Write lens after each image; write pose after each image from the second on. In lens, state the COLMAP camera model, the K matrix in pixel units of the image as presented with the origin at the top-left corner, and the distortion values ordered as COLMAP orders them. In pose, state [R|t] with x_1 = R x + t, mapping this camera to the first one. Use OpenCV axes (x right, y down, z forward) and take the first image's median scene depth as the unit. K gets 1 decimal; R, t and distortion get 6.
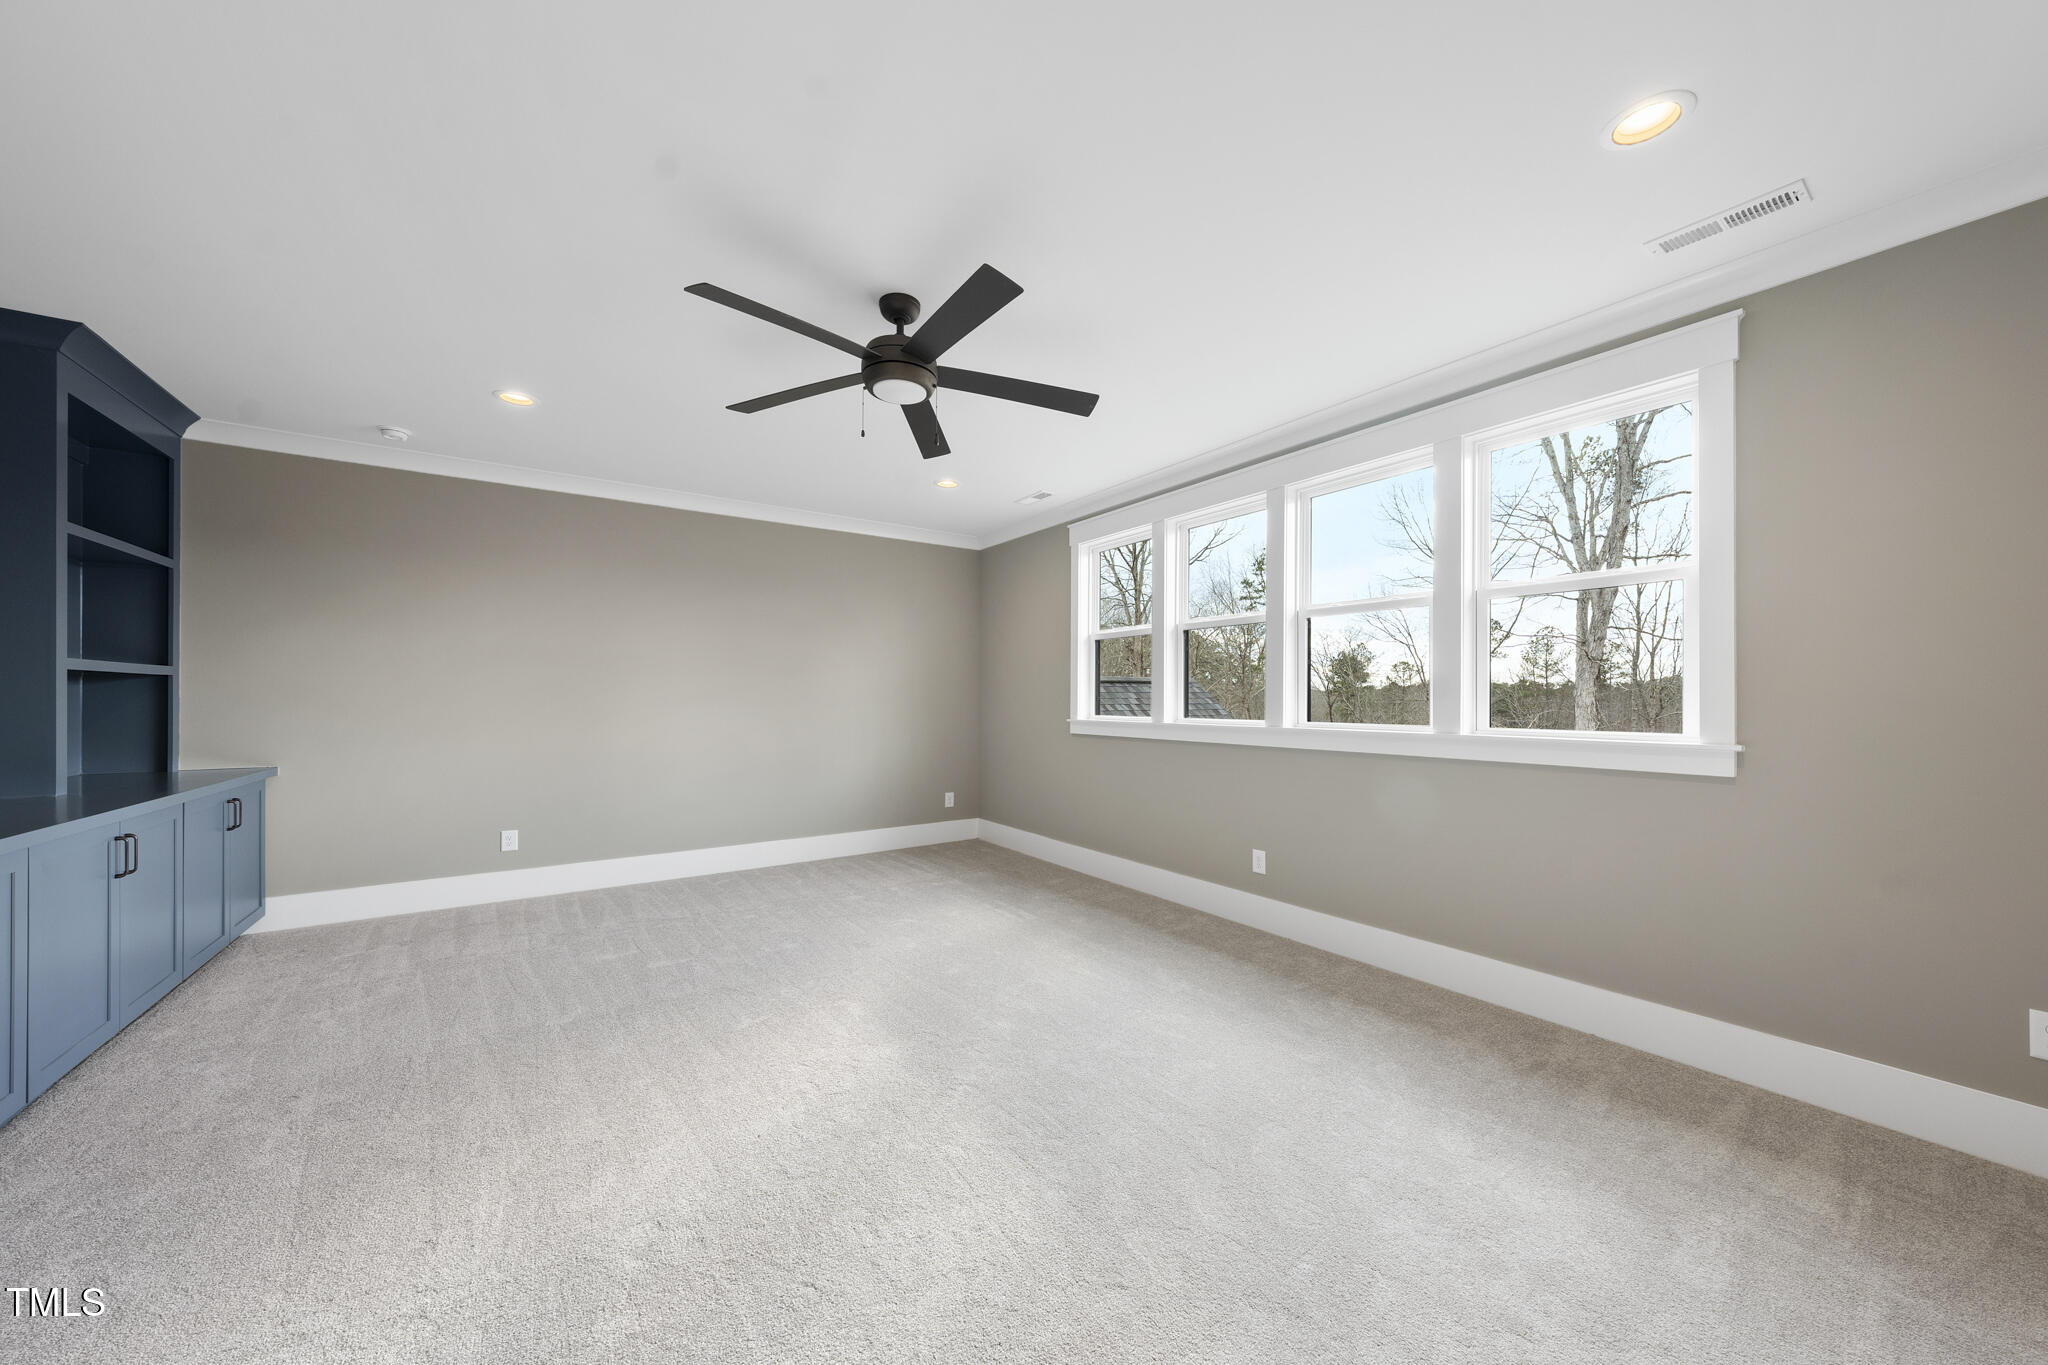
lens RADIAL K [[704.8, 0, 1037.7], [0, 704.8, 698.2], [0, 0, 1]] dist [-0.000234, -0.000591]
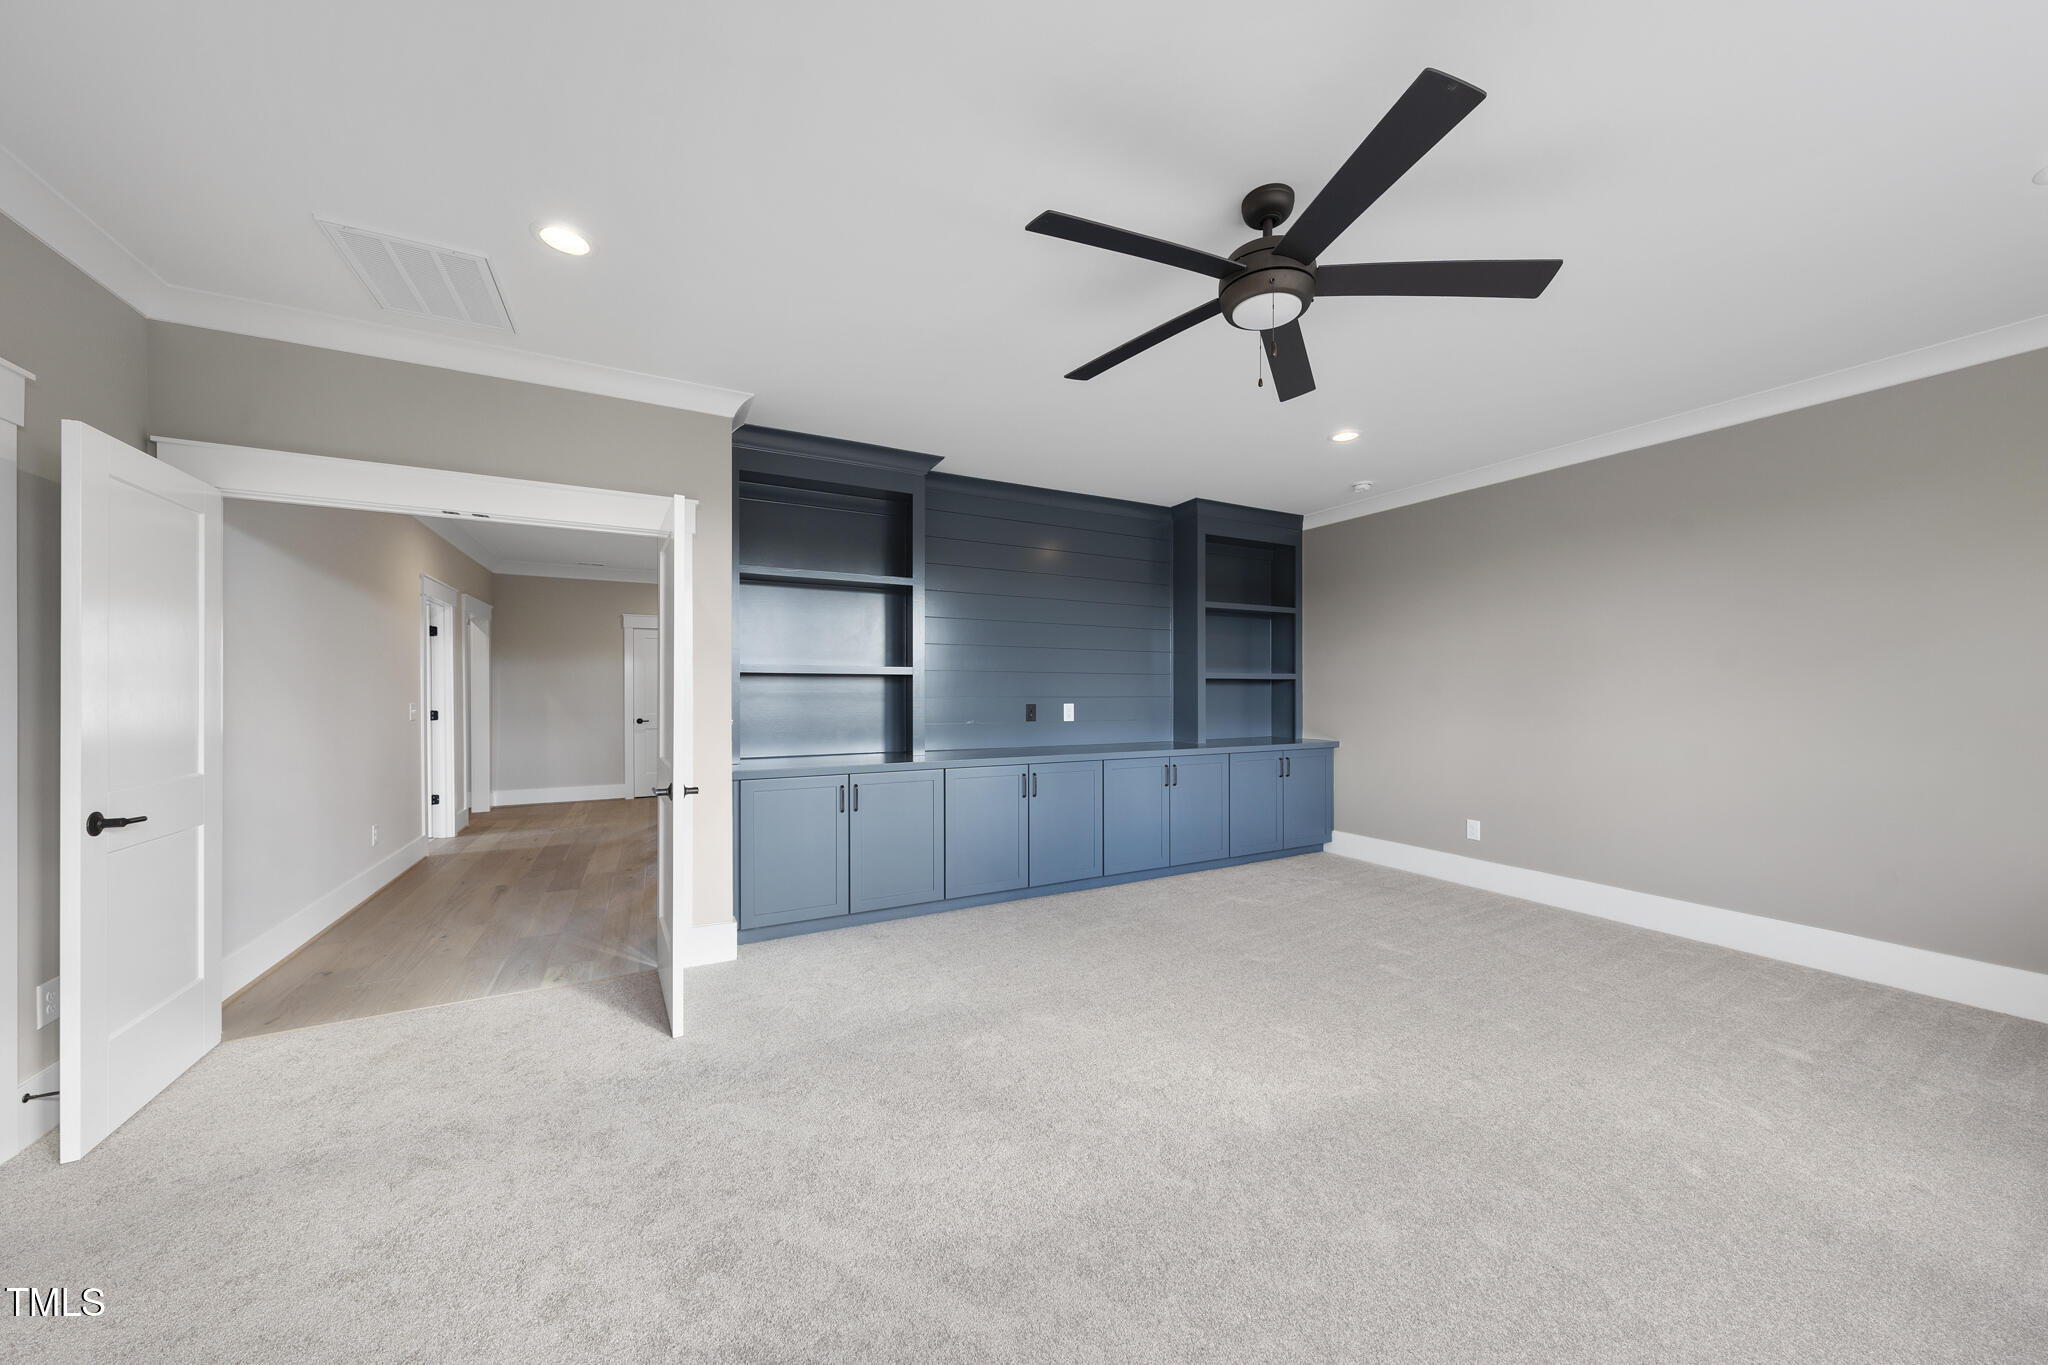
lens RADIAL K [[704.8, 0, 1038.9], [0, 704.8, 684.8], [0, 0, 1]] dist [-0.000234, -0.000591]
pose [[-0.117883, -0.013628, -0.992934, 0.435988], [-0.001279, 0.999907, -0.013572, 0.003127], [0.993027, -0.000330, -0.117889, 0.578026]]
